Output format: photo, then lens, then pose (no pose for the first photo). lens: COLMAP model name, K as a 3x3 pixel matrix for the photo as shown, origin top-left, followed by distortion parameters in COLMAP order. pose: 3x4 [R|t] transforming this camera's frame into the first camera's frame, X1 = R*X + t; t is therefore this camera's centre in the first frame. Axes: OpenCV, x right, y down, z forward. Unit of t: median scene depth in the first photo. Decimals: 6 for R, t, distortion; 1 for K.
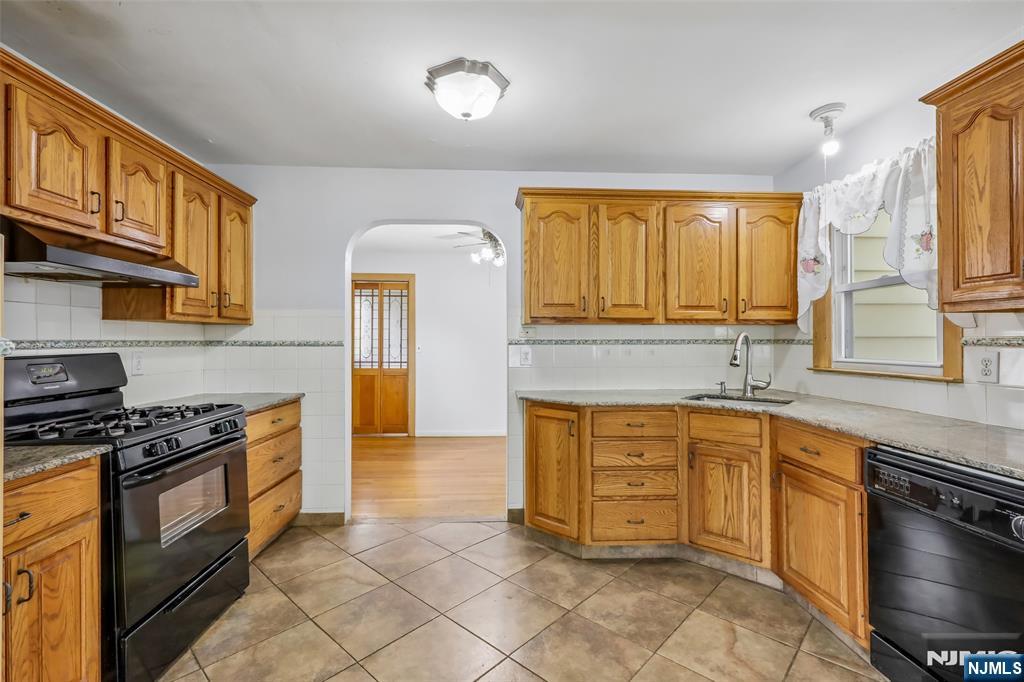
lens RADIAL K [[465.1, 0, 519.5], [0, 465.1, 335.6], [0, 0, 1]] dist [-0.004307, 0.001771]
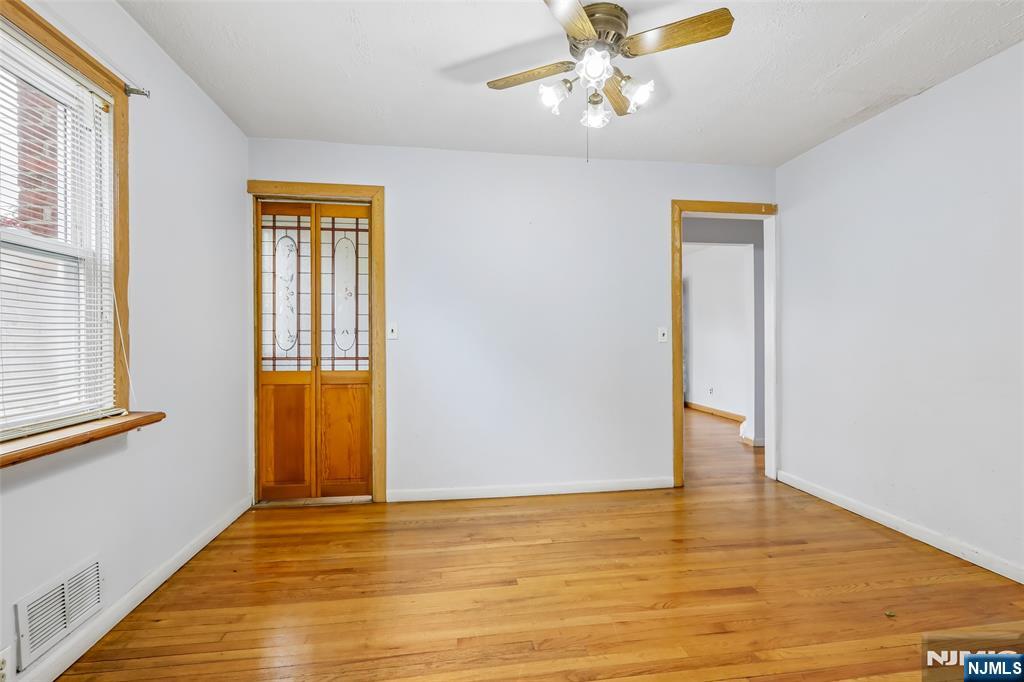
lens RADIAL K [[465.1, 0, 508.3], [0, 465.1, 346.5], [0, 0, 1]] dist [-0.004307, 0.001771]
pose [[0.996680, -0.001634, 0.081404, -0.279562], [0.000078, 0.999817, 0.019114, 0.073335], [-0.081420, -0.019044, 0.996498, 1.022008]]
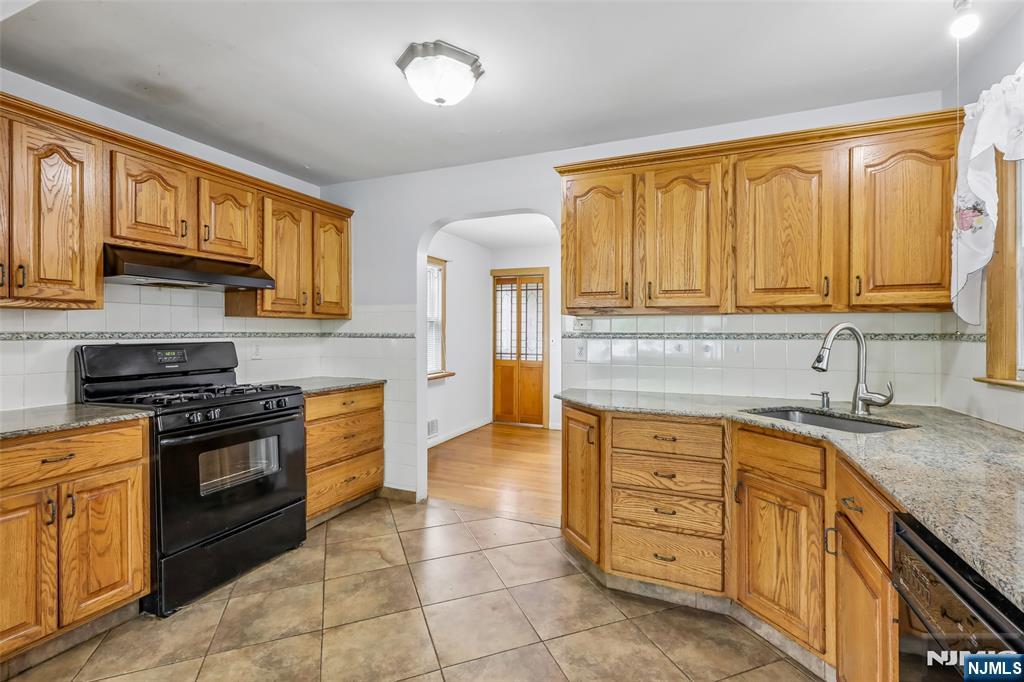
lens RADIAL K [[465.1, 0, 517.6], [0, 465.1, 332.0], [0, 0, 1]] dist [-0.004307, 0.001771]
pose [[0.898233, 0.002359, -0.439513, 0.336303], [0.000953, 0.999973, 0.007314, 0.000418], [0.439518, -0.006988, 0.898207, 0.144887]]
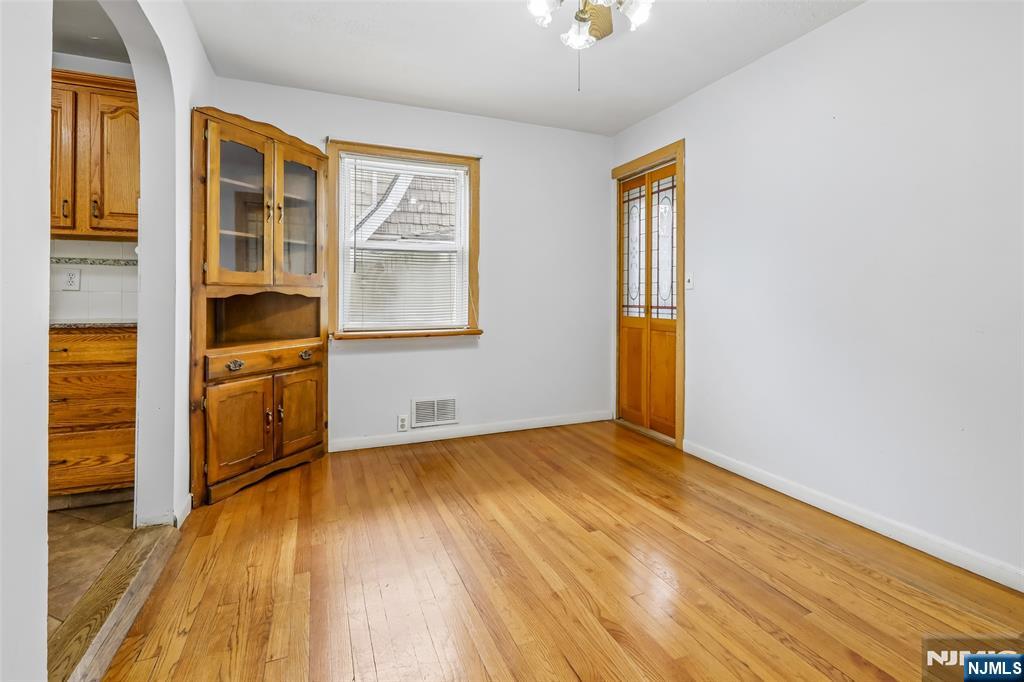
lens RADIAL K [[465.1, 0, 511.6], [0, 465.1, 302.3], [0, 0, 1]] dist [-0.004307, 0.001771]
pose [[0.324529, 0.004385, -0.945866, 0.439562], [0.008589, 0.999934, 0.007583, 0.097806], [0.945837, -0.010585, 0.324470, 1.398741]]
